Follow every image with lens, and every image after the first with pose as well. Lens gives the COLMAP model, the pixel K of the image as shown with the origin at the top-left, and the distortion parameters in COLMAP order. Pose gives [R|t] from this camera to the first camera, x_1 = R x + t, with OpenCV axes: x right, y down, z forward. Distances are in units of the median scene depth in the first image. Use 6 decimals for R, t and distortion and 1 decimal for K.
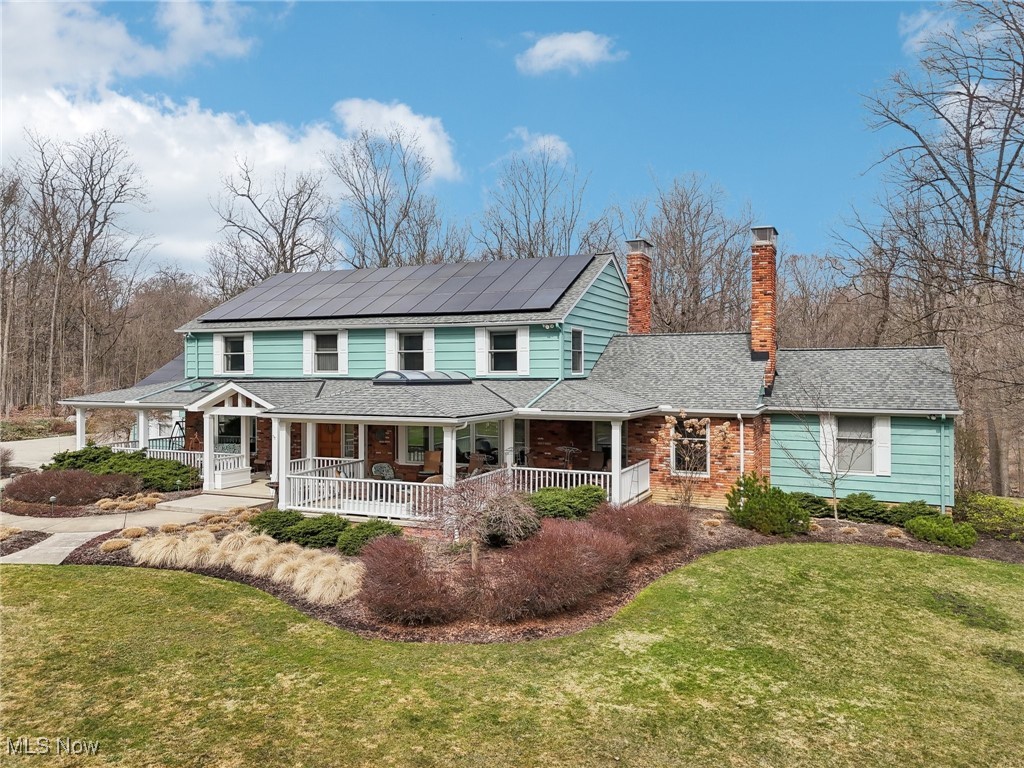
lens RADIAL K [[766.6, 0, 512.0], [0, 766.6, 384.0], [0, 0, 1]] dist [0.066182, -0.055575]
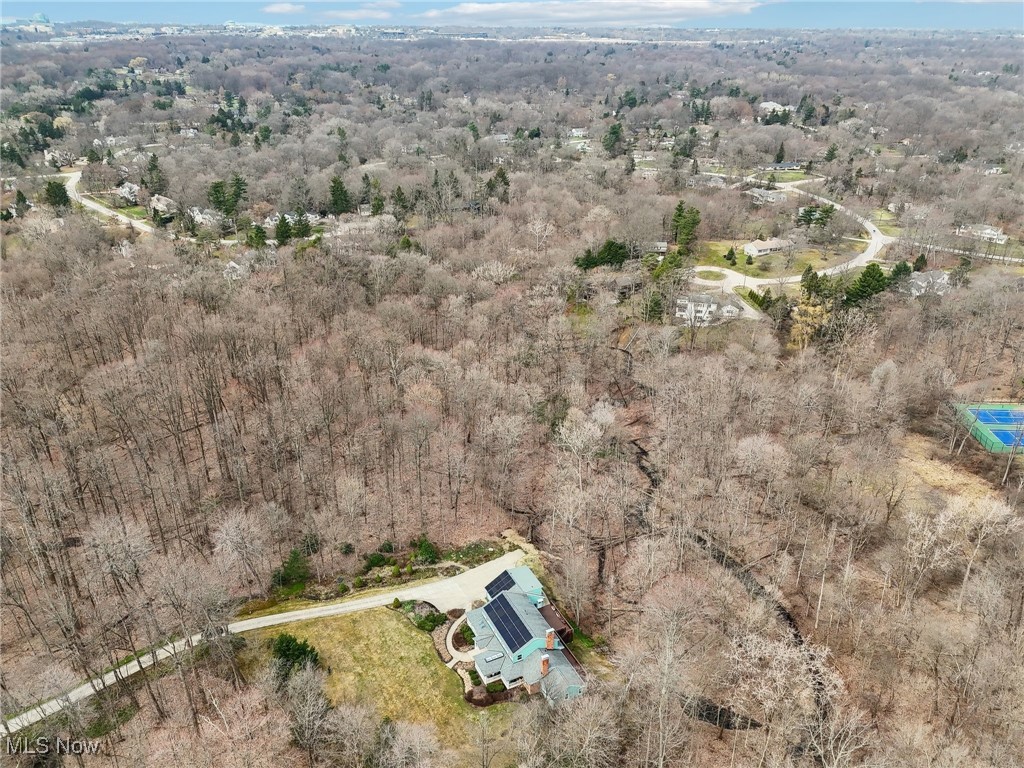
lens RADIAL K [[766.6, 0, 512.0], [0, 766.6, 384.0], [0, 0, 1]] dist [0.066182, -0.055575]
pose [[0.767880, 0.271246, -0.580332, 3.263157], [-0.003674, 0.907779, 0.419434, -4.975918], [0.640583, -0.319943, 0.698062, -2.882329]]
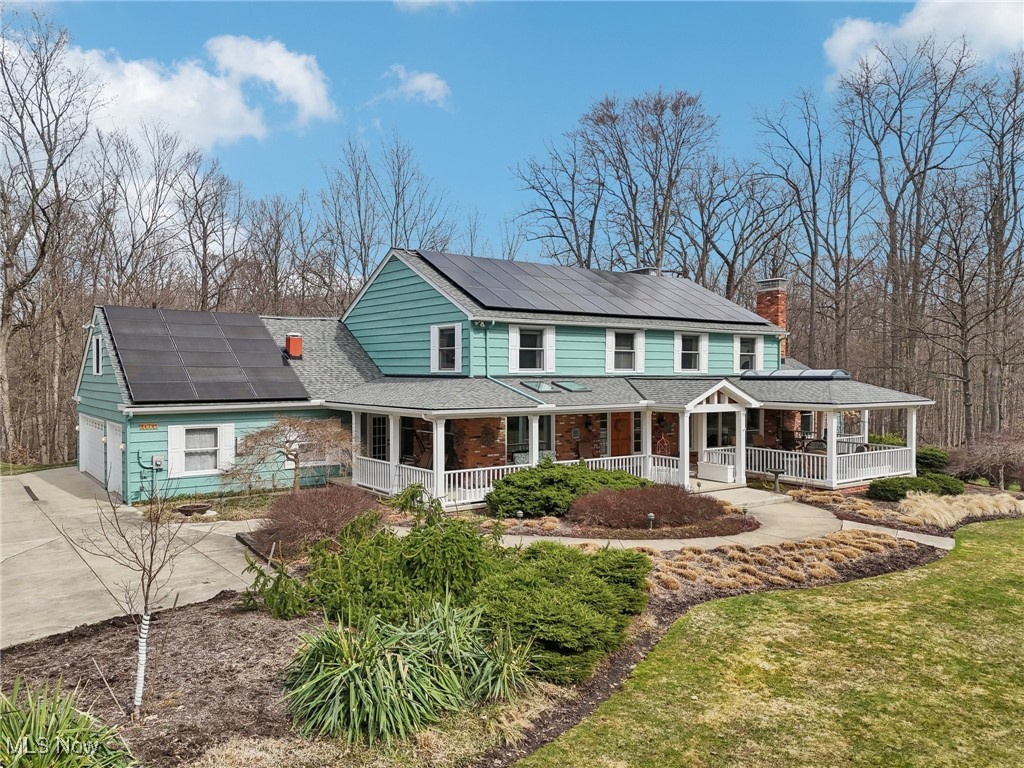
lens RADIAL K [[766.6, 0, 512.0], [0, 766.6, 384.0], [0, 0, 1]] dist [0.066182, -0.055575]
pose [[0.500480, -0.016137, 0.865598, -1.380430], [0.010506, 0.999866, 0.012565, -0.013338], [-0.865685, 0.002805, 0.500582, 0.720046]]
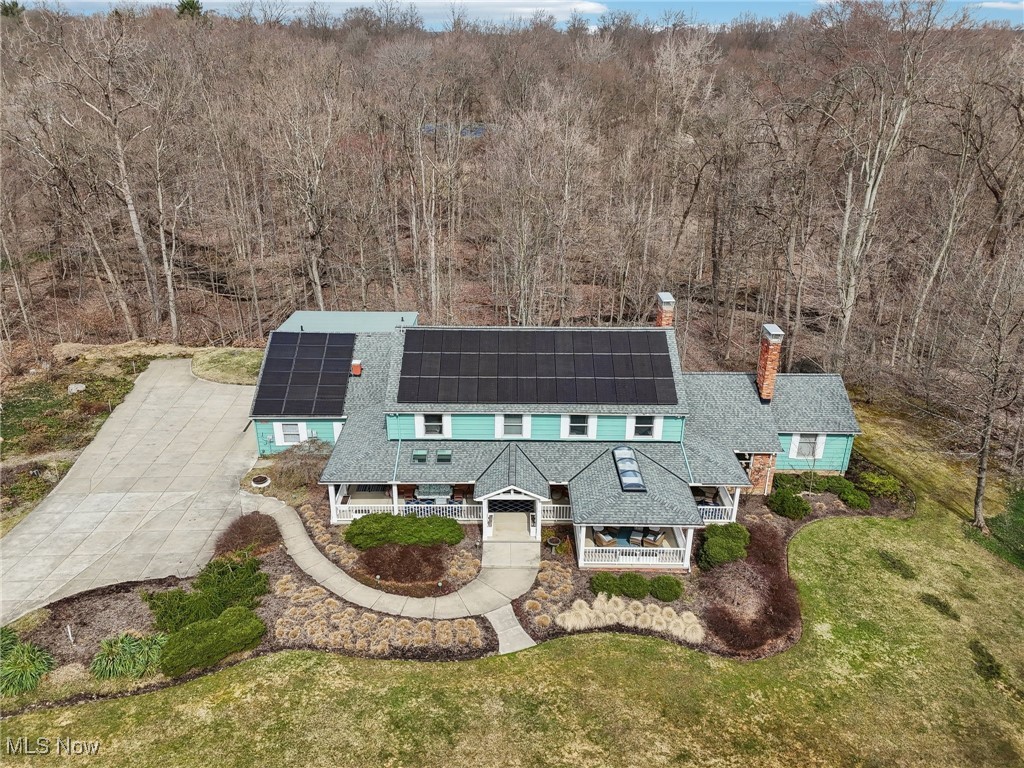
lens RADIAL K [[766.6, 0, 512.0], [0, 766.6, 384.0], [0, 0, 1]] dist [0.066182, -0.055575]
pose [[0.911344, -0.162146, 0.378366, -0.914917], [-0.000440, 0.918770, 0.394793, -0.807665], [-0.411645, -0.359959, 0.837244, -0.243761]]
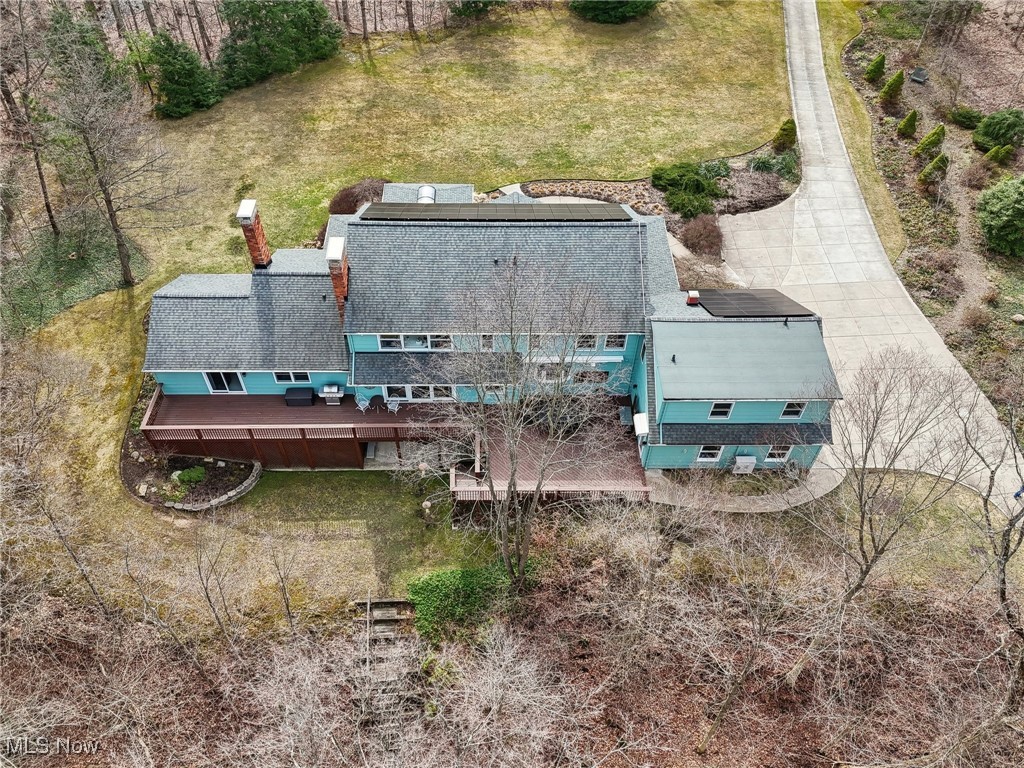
lens RADIAL K [[766.6, 0, 512.0], [0, 766.6, 384.0], [0, 0, 1]] dist [0.066182, -0.055575]
pose [[-0.904766, 0.305691, -0.296565, 0.447260], [-0.027886, 0.652299, 0.757448, -1.275849], [0.424994, 0.693584, -0.581654, 2.595297]]
